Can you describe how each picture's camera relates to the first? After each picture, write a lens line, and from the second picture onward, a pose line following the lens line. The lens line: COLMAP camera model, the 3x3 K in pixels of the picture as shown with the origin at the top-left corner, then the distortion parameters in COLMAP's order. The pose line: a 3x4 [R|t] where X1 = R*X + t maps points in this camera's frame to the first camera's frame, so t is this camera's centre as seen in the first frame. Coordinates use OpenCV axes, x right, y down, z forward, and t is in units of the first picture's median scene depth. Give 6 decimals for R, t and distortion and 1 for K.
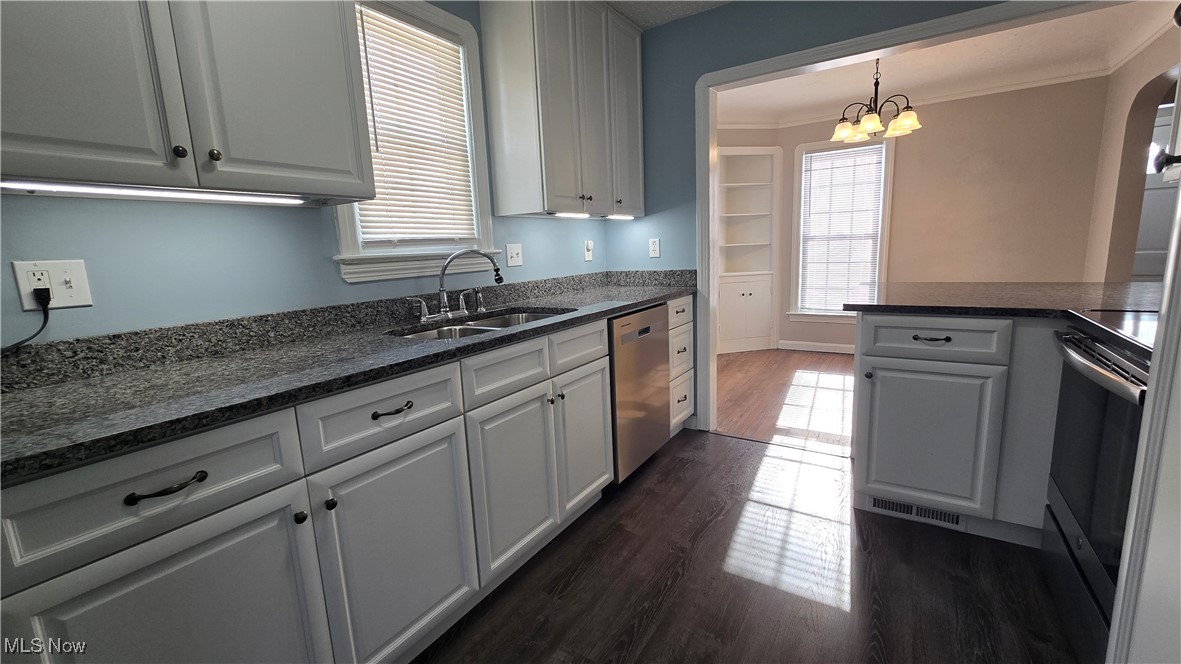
lens RADIAL K [[484.1, 0, 583.4], [0, 484.1, 329.7], [0, 0, 1]] dist [-0.000246, 0.000048]
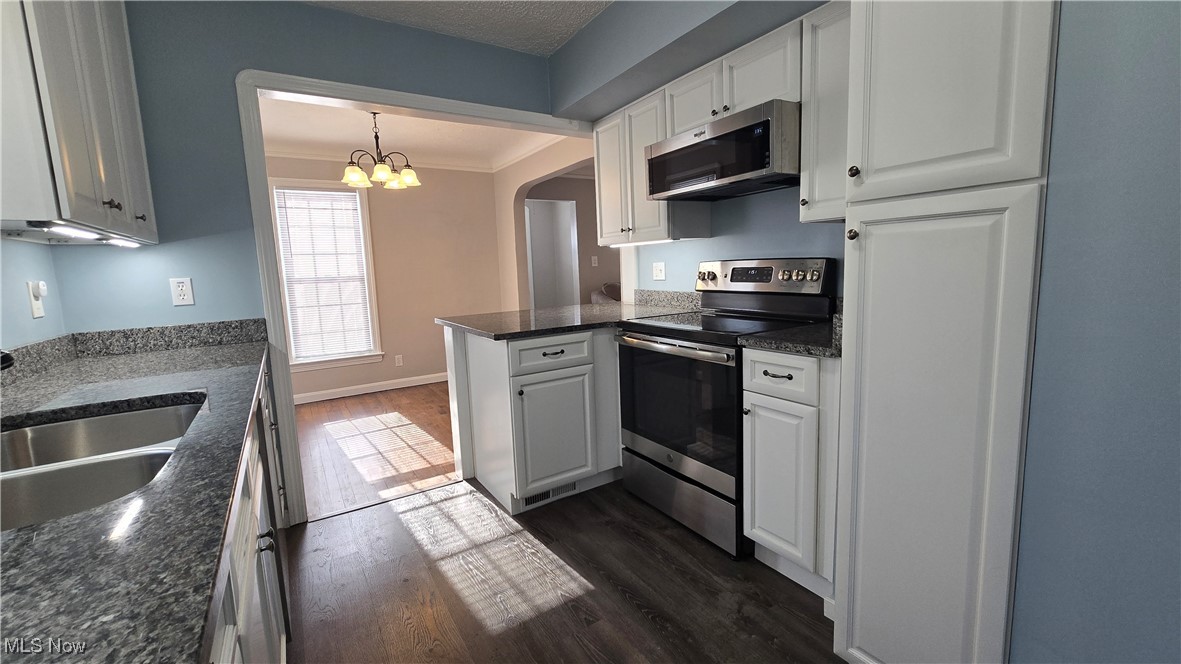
lens RADIAL K [[484.1, 0, 589.0], [0, 484.1, 327.4], [0, 0, 1]] dist [-0.000246, 0.000048]
pose [[0.406326, -0.086926, 0.909584, -0.238789], [0.175209, 0.984404, 0.015807, -0.030964], [-0.896773, 0.152945, 0.415219, 0.218812]]
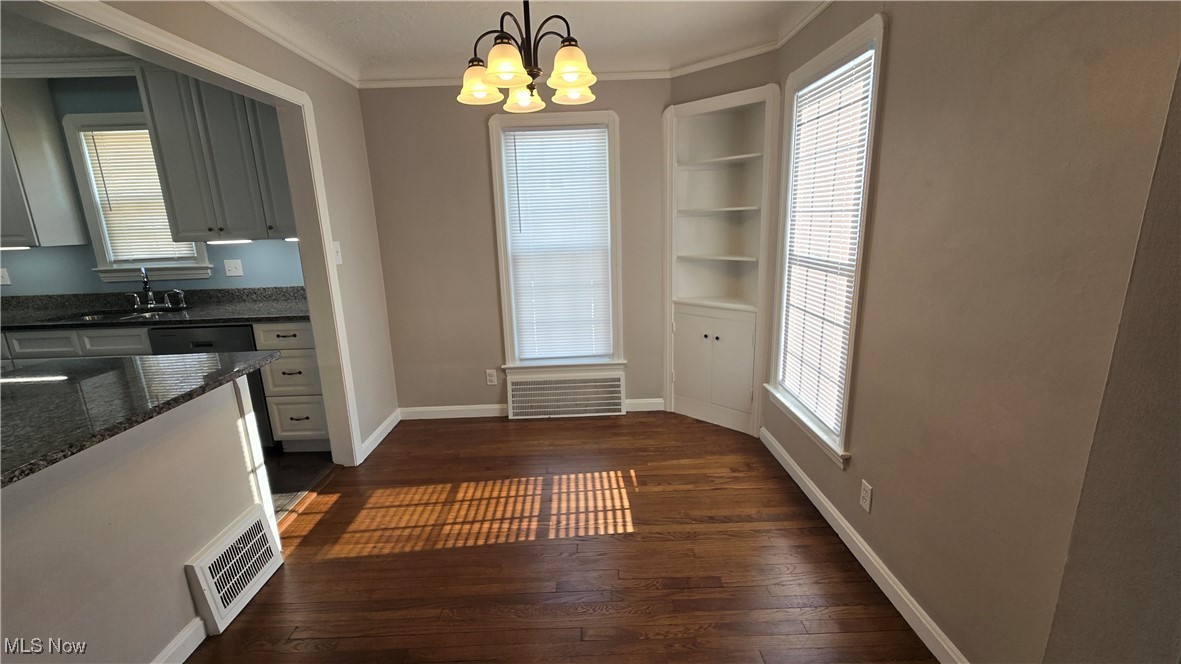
lens RADIAL K [[484.1, 0, 585.1], [0, 484.1, 330.3], [0, 0, 1]] dist [-0.000246, 0.000048]
pose [[0.560548, 0.209680, -0.801137, 1.261385], [-0.131128, 0.977683, 0.164138, -0.275962], [0.817674, 0.013045, 0.575533, 0.842595]]
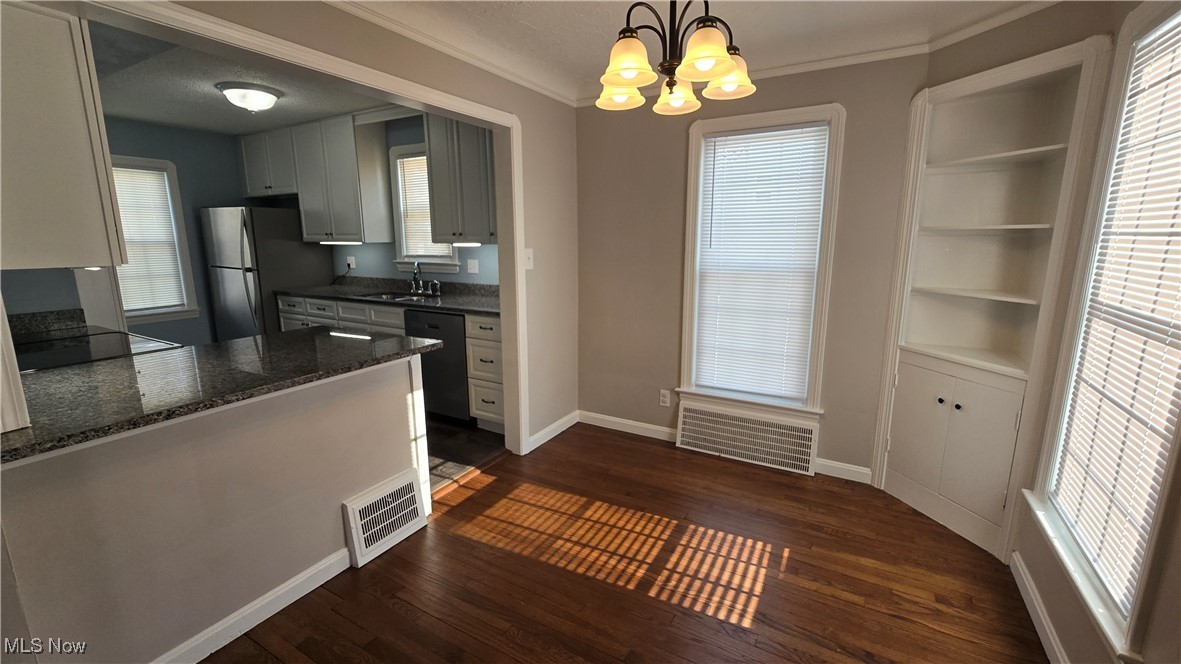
lens RADIAL K [[484.1, 0, 589.1], [0, 484.1, 330.7], [0, 0, 1]] dist [-0.000246, 0.000048]
pose [[0.064304, 0.233967, -0.970116, 1.246608], [-0.168731, 0.960680, 0.220507, -0.306278], [0.983562, 0.149509, 0.101253, 1.028044]]
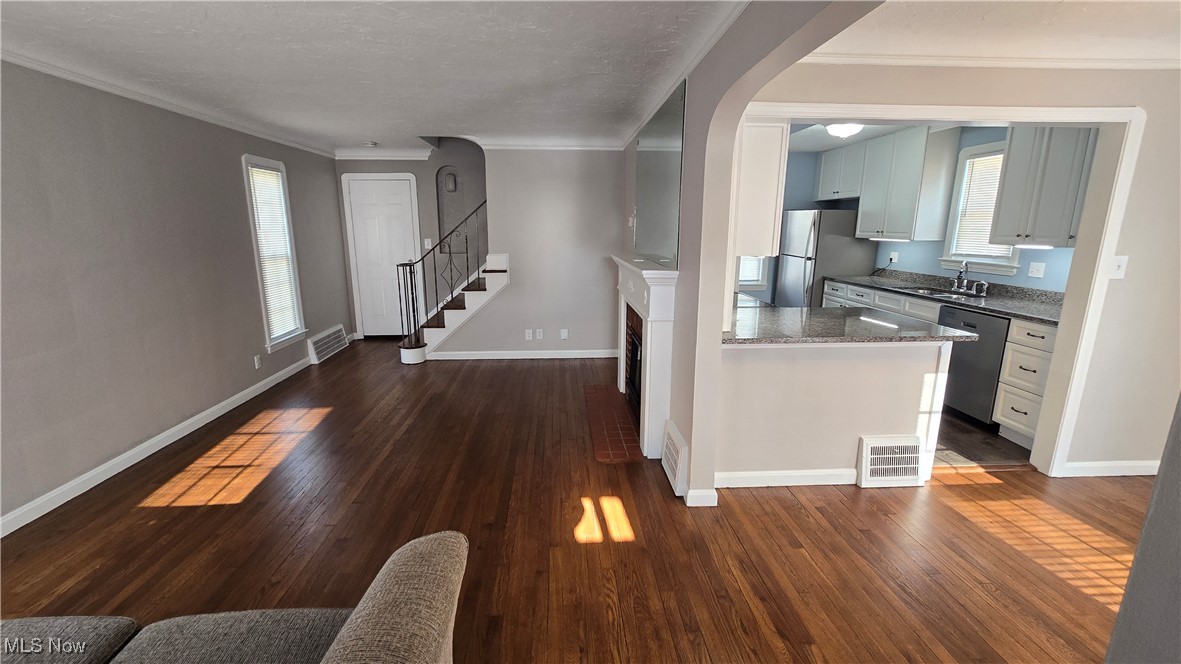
lens RADIAL K [[484.1, 0, 584.1], [0, 484.1, 328.6], [0, 0, 1]] dist [-0.000246, 0.000048]
pose [[-0.801246, 0.166331, -0.574751, 1.547820], [-0.067512, 0.929318, 0.363058, -0.359168], [0.594515, 0.329701, -0.733382, 1.090321]]
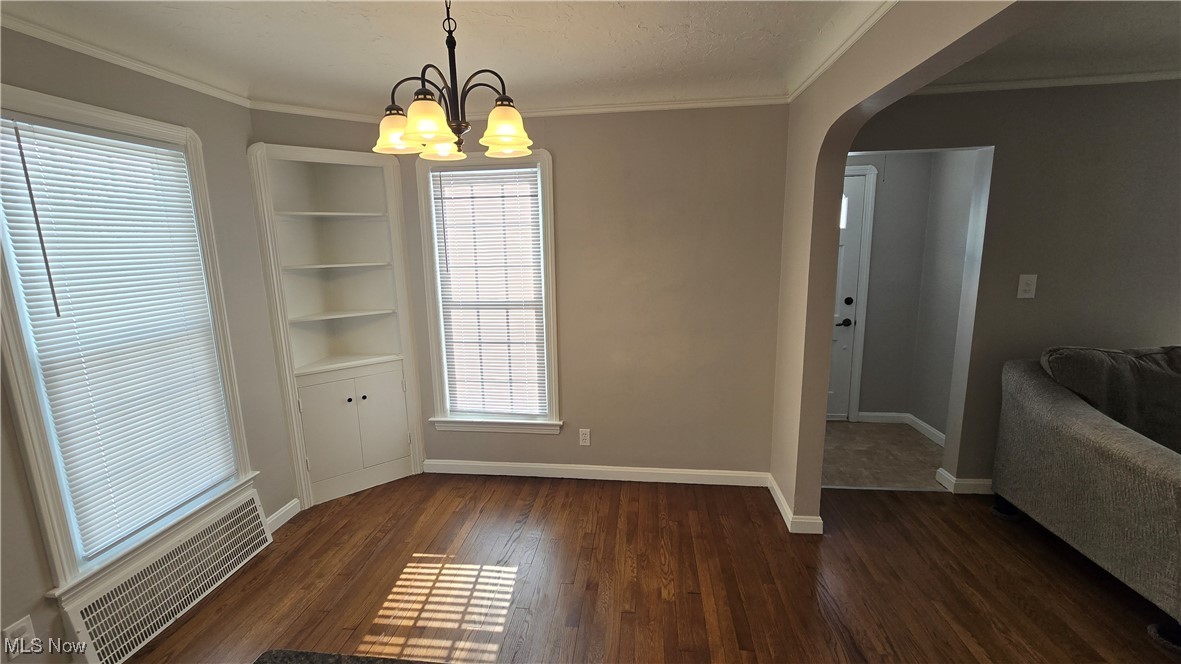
lens RADIAL K [[484.1, 0, 583.0], [0, 484.1, 329.3], [0, 0, 1]] dist [-0.000246, 0.000048]
pose [[0.895718, -0.054771, 0.441237, 0.552623], [0.057558, 0.998317, 0.007078, -0.246072], [-0.440882, 0.019057, 0.897363, 0.577884]]
